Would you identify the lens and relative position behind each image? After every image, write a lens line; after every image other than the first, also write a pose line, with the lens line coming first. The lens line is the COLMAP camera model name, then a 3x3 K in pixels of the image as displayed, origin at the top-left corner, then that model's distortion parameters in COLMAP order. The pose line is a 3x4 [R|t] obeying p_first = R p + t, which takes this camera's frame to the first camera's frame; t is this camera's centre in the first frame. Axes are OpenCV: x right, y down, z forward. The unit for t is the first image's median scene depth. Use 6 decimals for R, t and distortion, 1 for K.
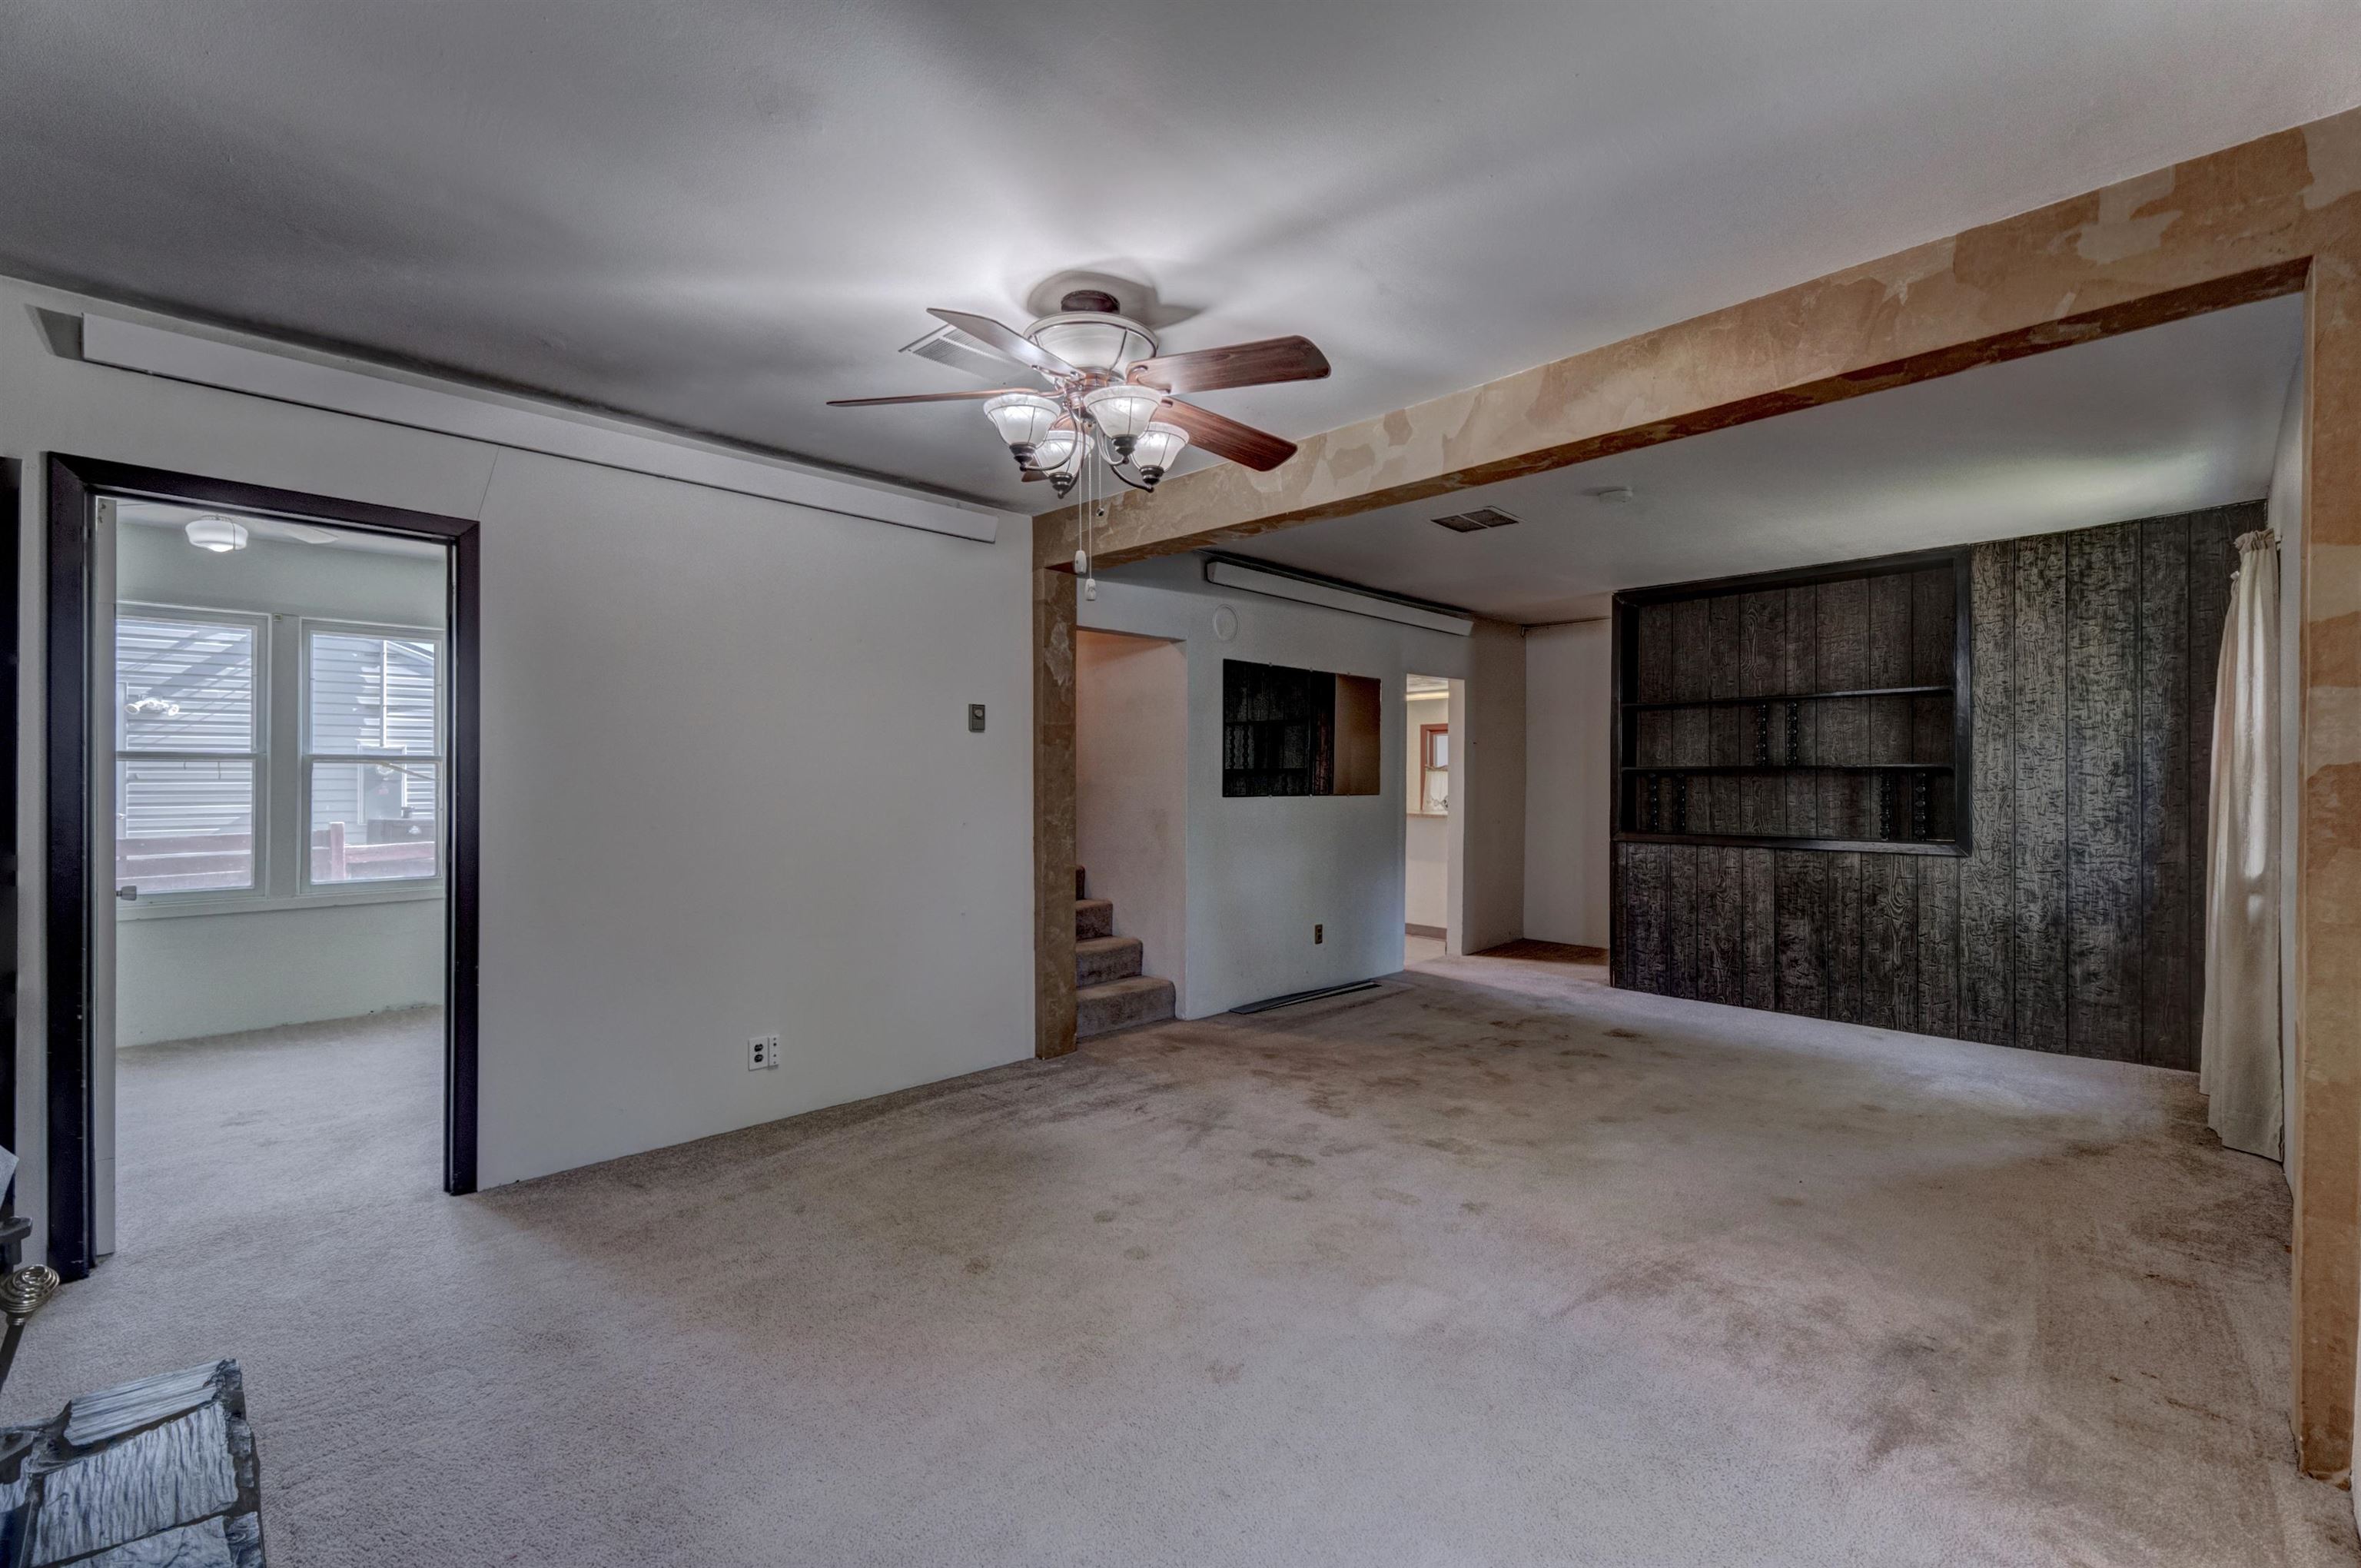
lens RADIAL K [[1009.5, 0, 1174.5], [0, 1009.5, 788.2], [0, 0, 1]] dist [0.004019, 0.000316]
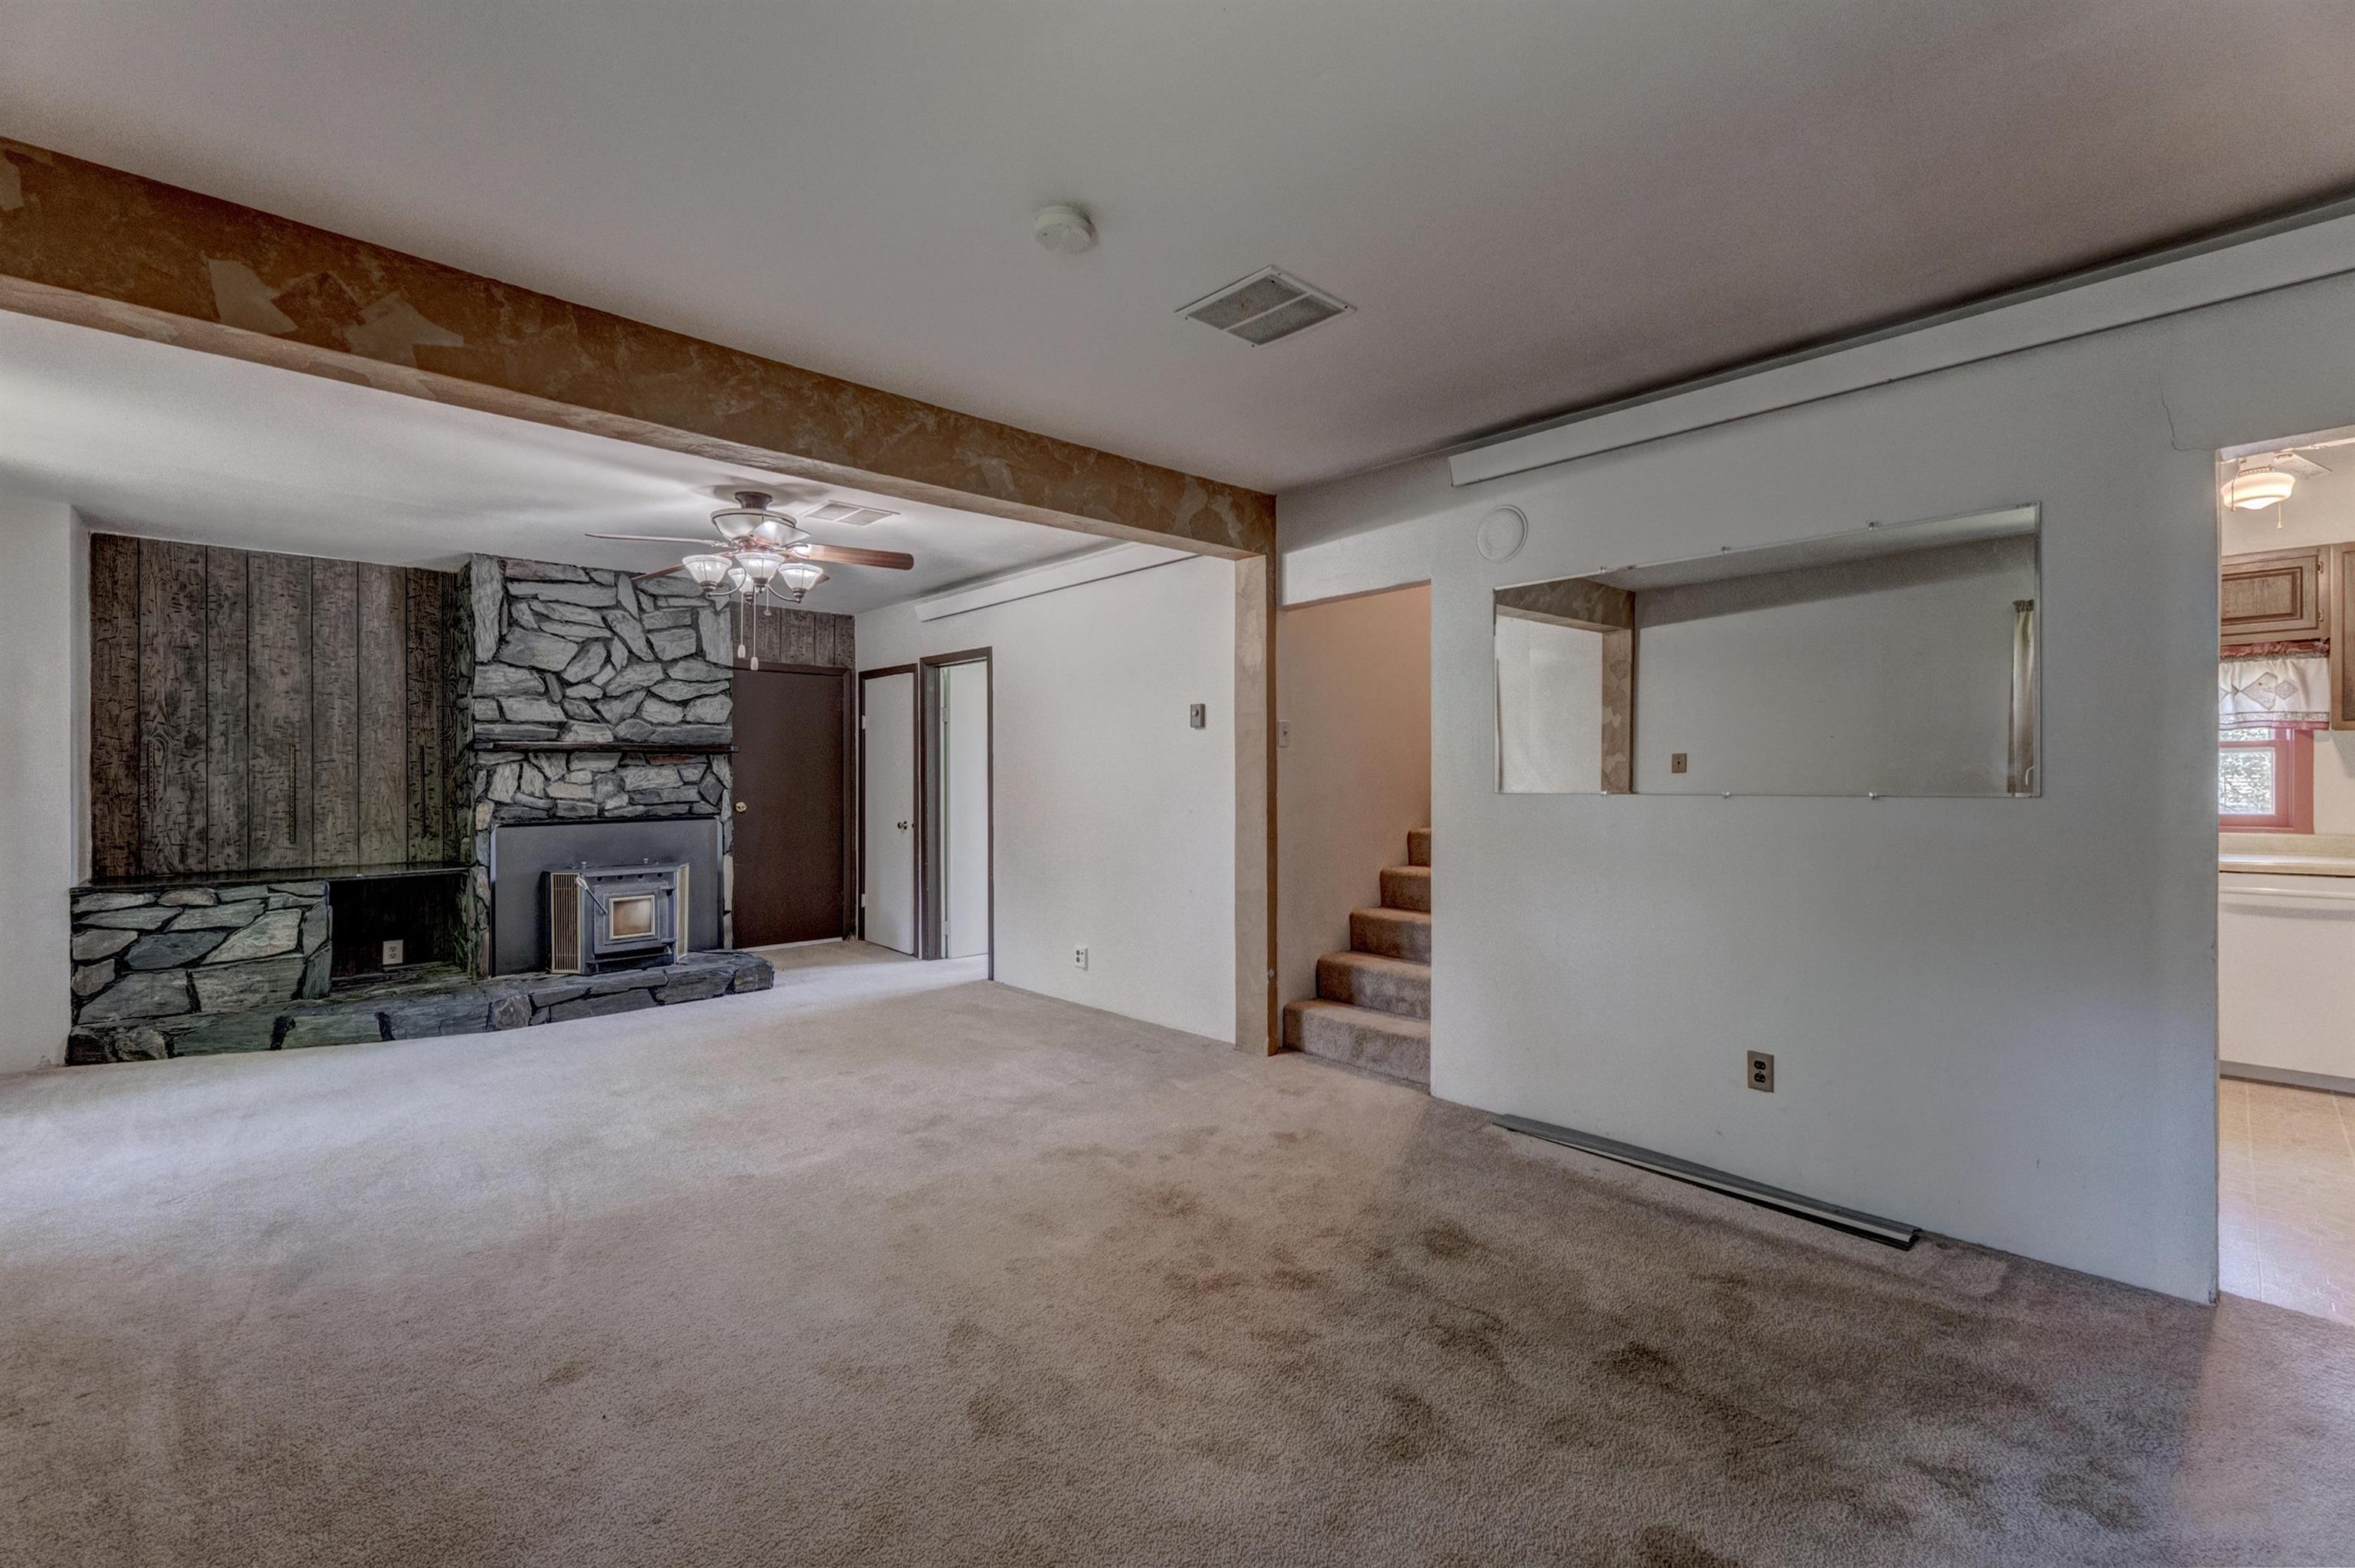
lens RADIAL K [[949.8, 0, 1134.5], [0, 949.8, 763.2], [0, 0, 1]] dist [0.000040, 0.000021]
pose [[-0.025643, -0.015468, -0.999551, 0.827528], [-0.001538, 0.999880, -0.015434, -0.001408], [0.999670, 0.001142, -0.025664, 0.927107]]
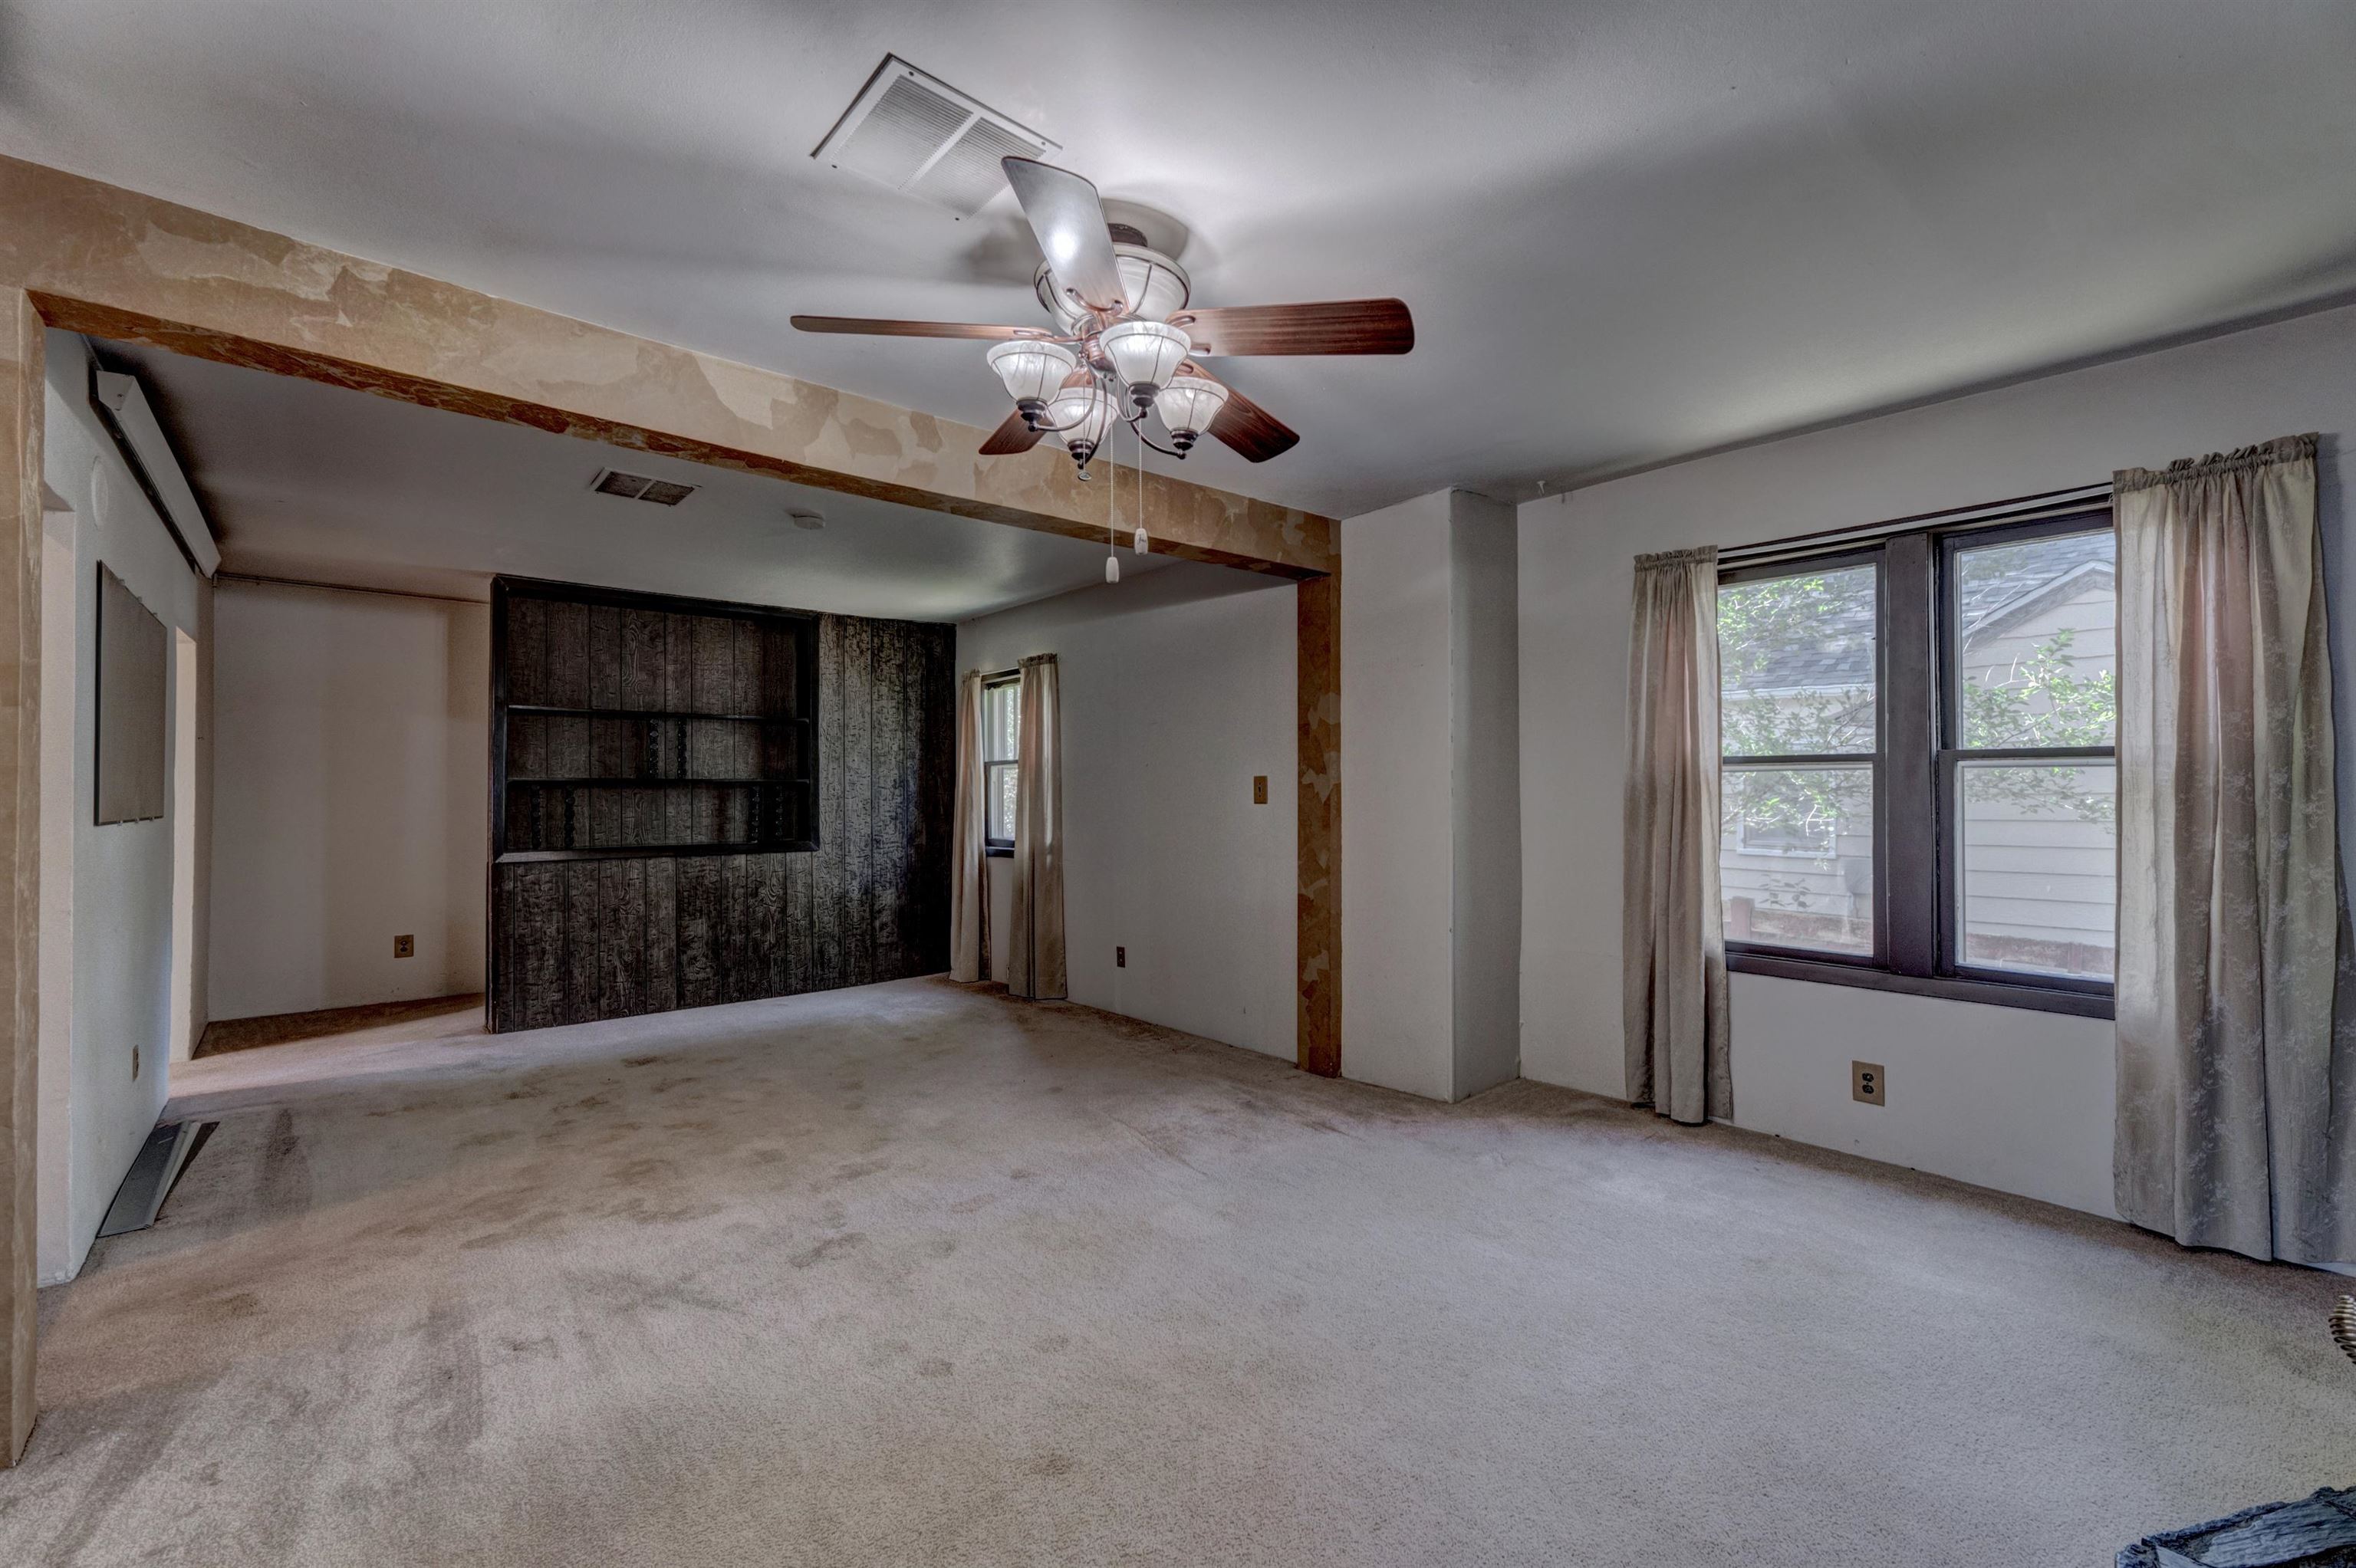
lens RADIAL K [[1007.2, 0, 1172.0], [0, 1007.2, 788.2], [0, 0, 1]] dist [0.004019, 0.000316]
pose [[0.057756, 0.002802, 0.998327, -0.518983], [0.011666, 0.999926, -0.003482, -0.002831], [-0.998263, 0.011847, 0.057719, 0.496752]]
